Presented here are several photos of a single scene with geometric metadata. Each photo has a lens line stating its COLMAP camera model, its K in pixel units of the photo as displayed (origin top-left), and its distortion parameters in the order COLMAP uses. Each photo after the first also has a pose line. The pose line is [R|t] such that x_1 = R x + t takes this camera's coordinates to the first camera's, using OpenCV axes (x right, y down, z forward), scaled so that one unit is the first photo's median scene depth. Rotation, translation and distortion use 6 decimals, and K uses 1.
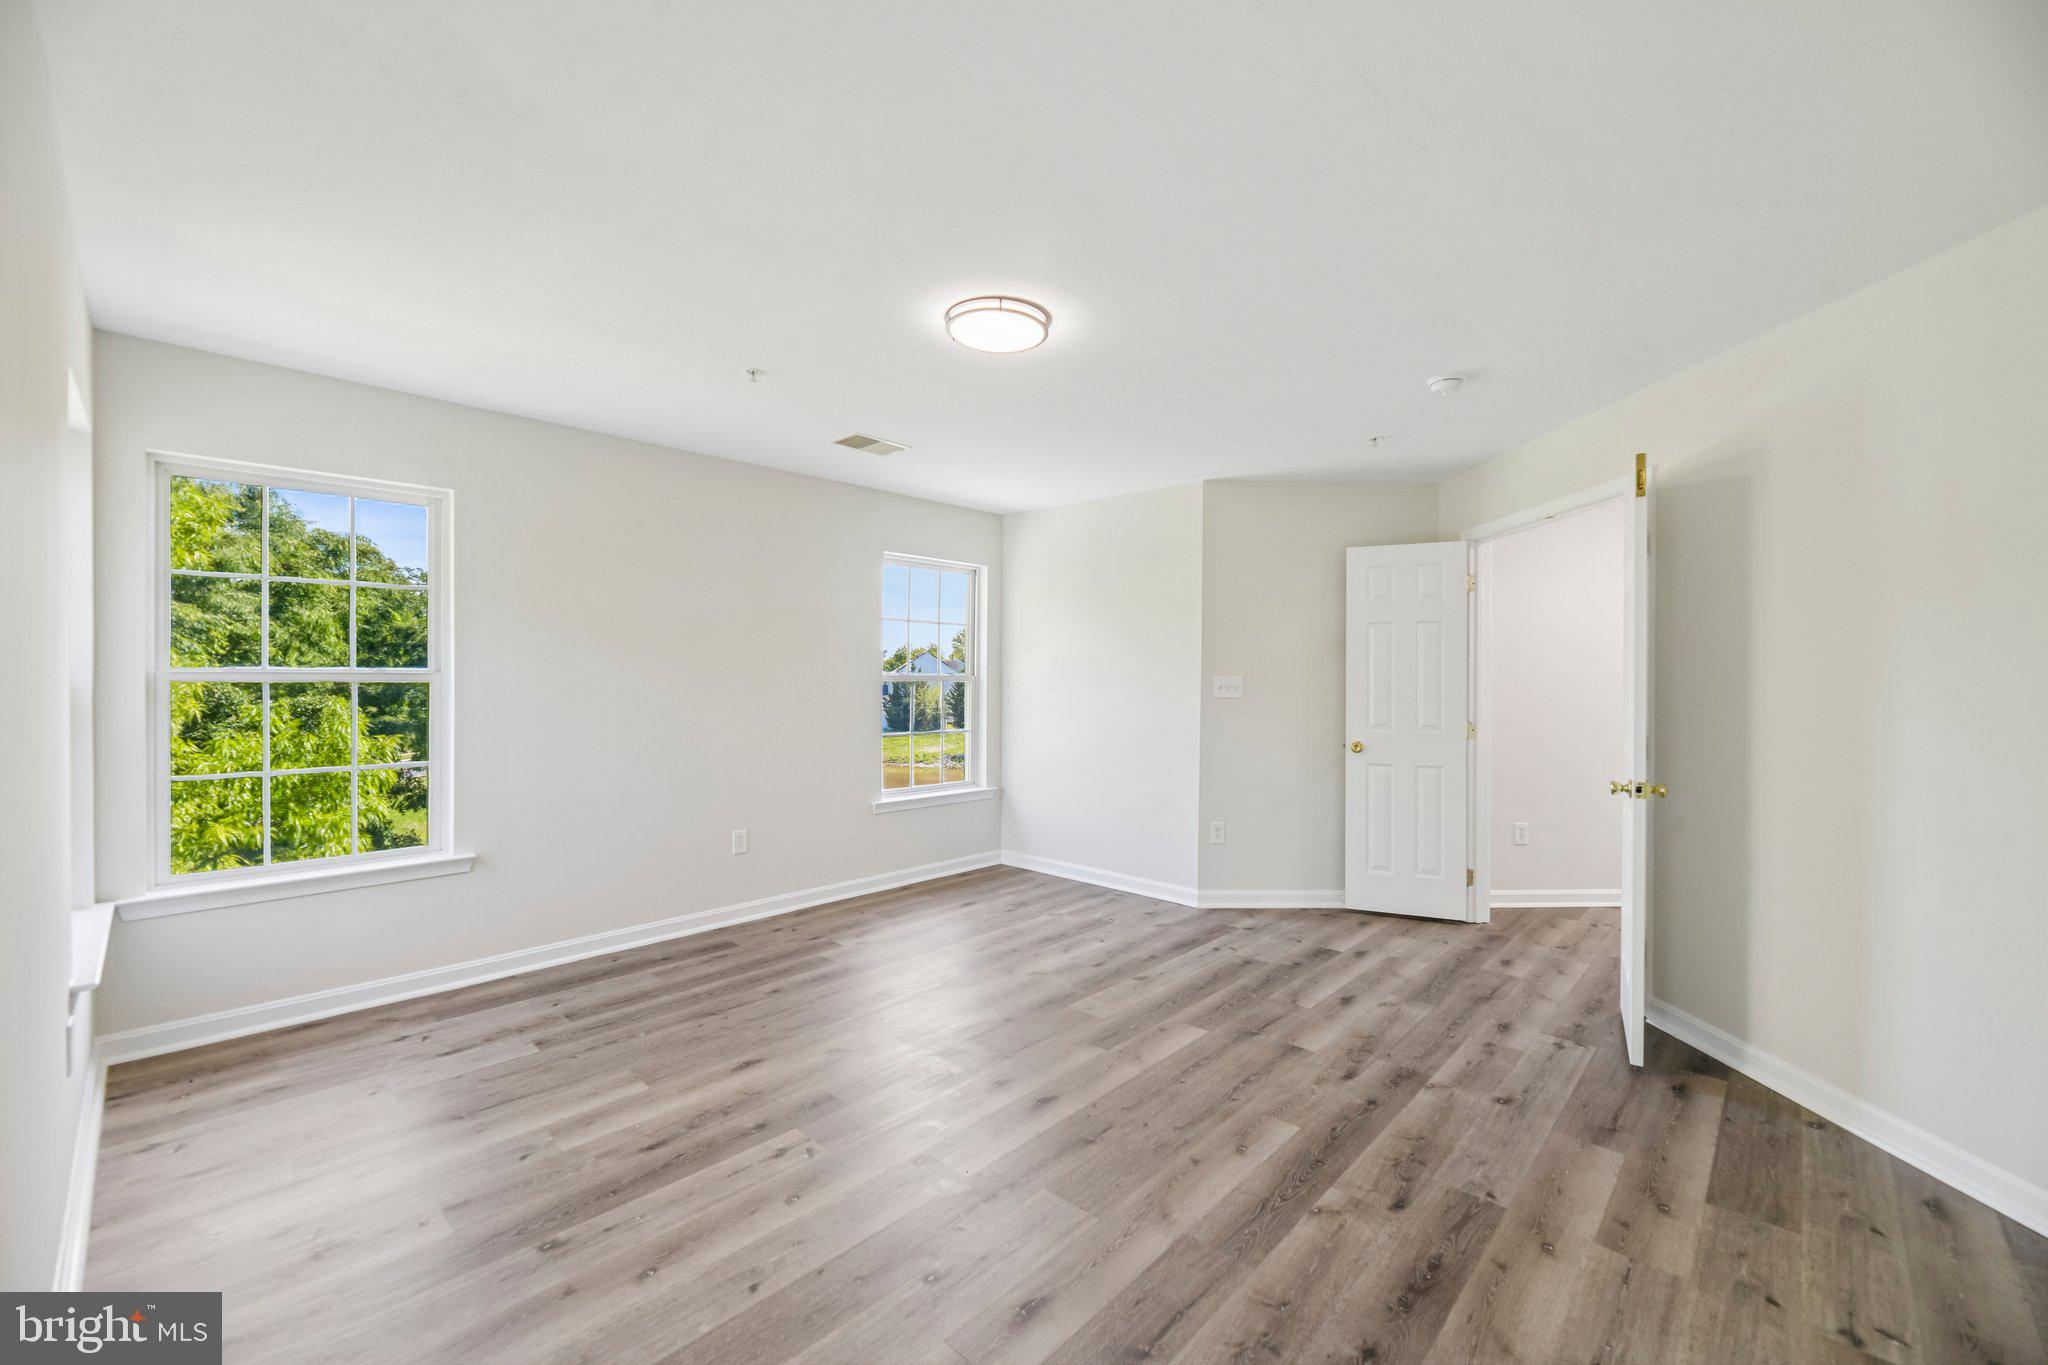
lens RADIAL K [[822.1, 0, 1042.9], [0, 822.1, 683.5], [0, 0, 1]] dist [-0.002587, -0.002035]
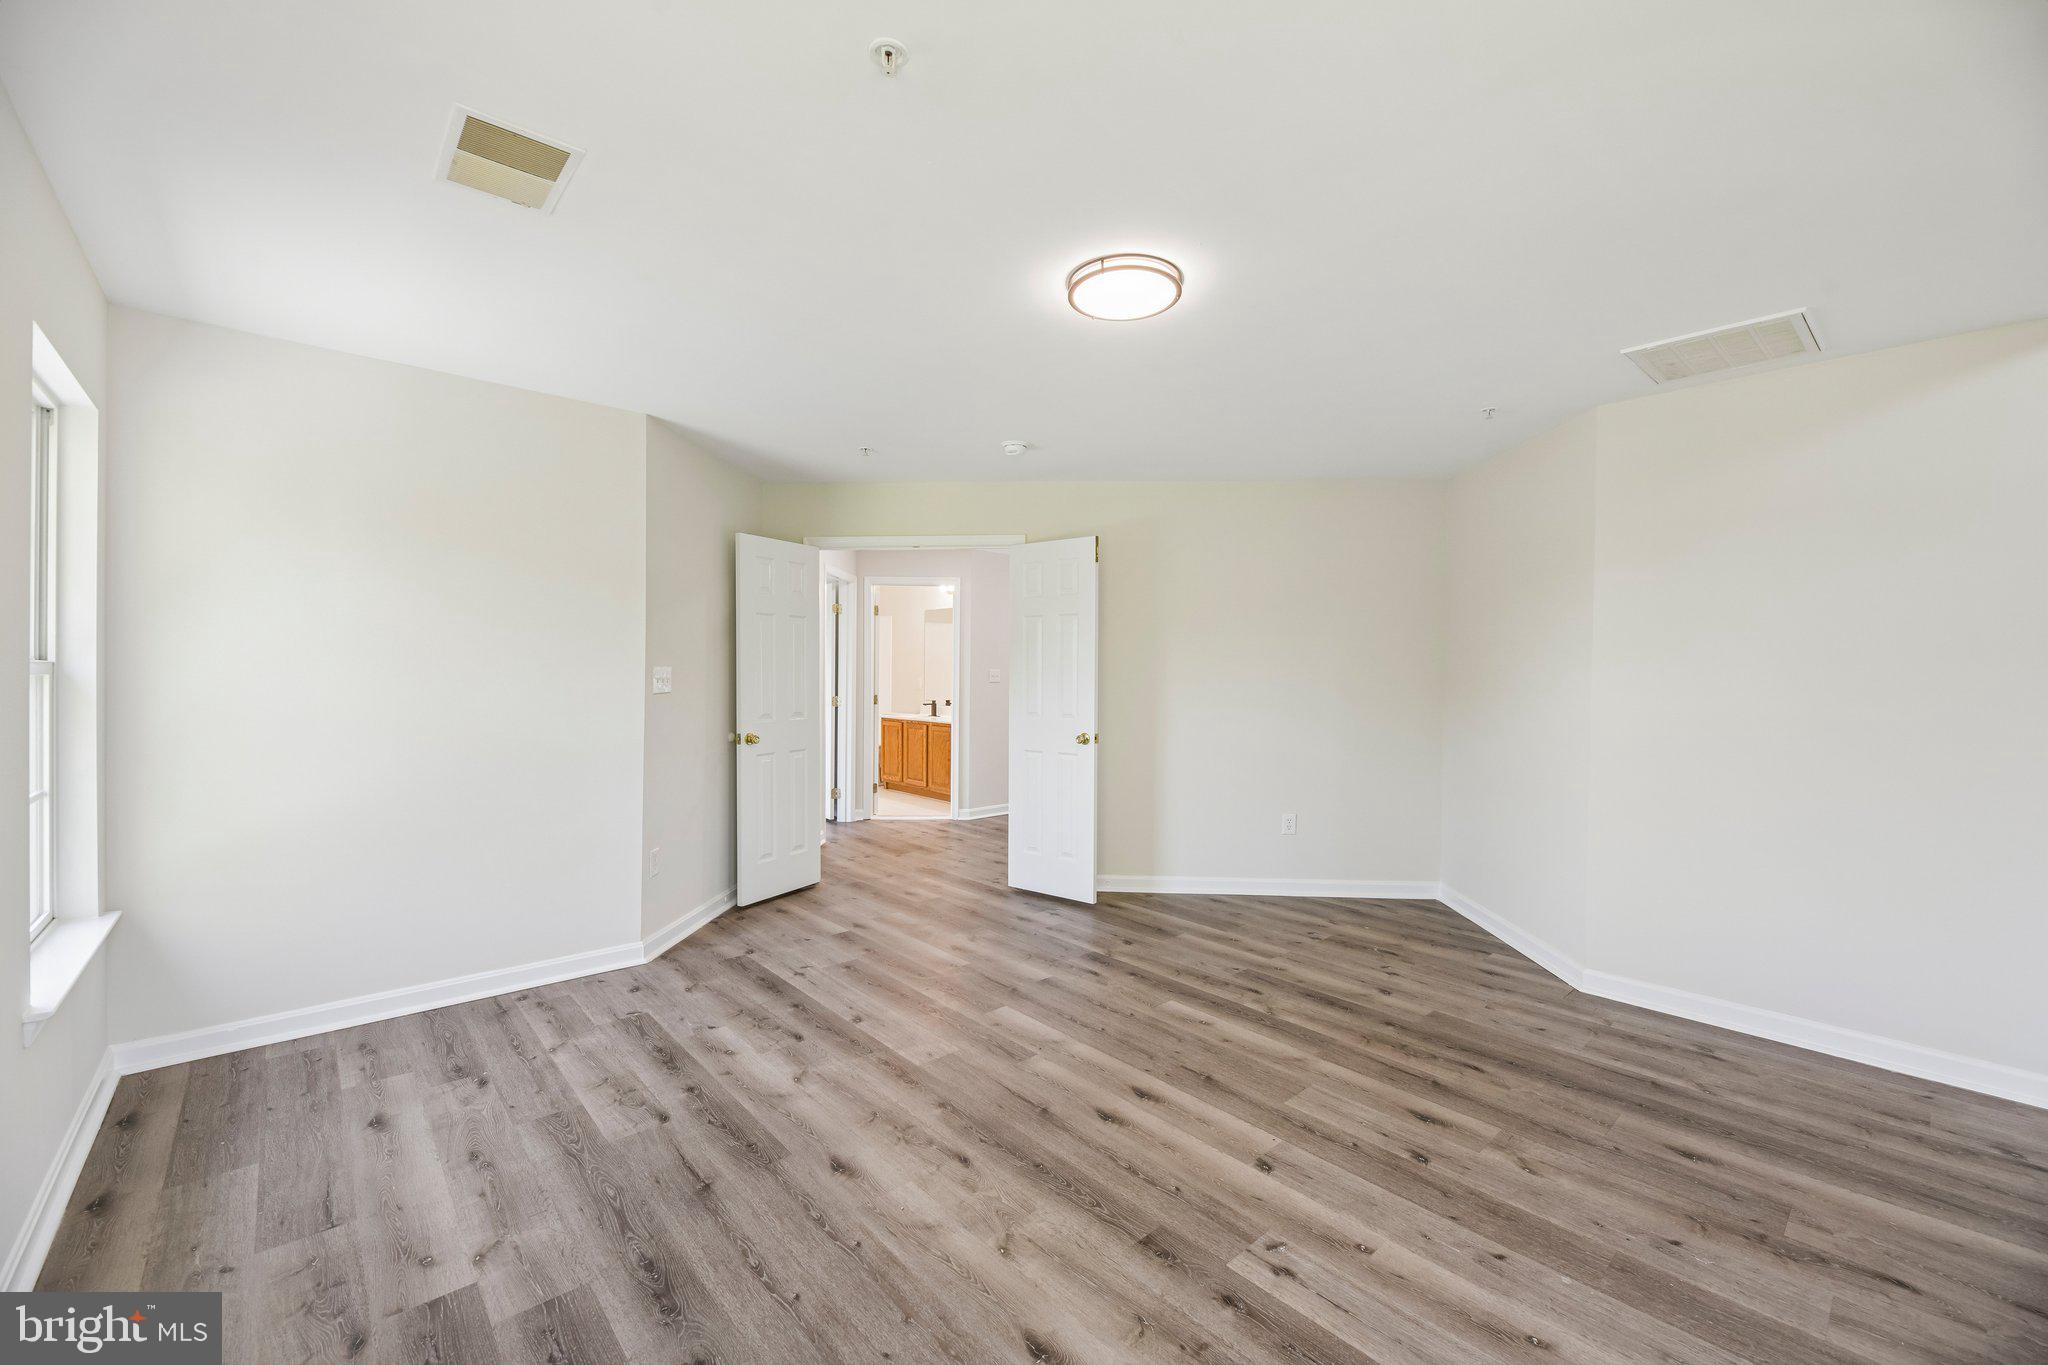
lens RADIAL K [[822.1, 0, 1025.1], [0, 822.1, 682.4], [0, 0, 1]] dist [-0.002587, -0.002035]
pose [[0.102544, -0.020263, 0.994522, -0.694457], [-0.000612, 0.999791, 0.020433, -0.011993], [-0.994728, -0.002704, 0.102510, 0.718820]]
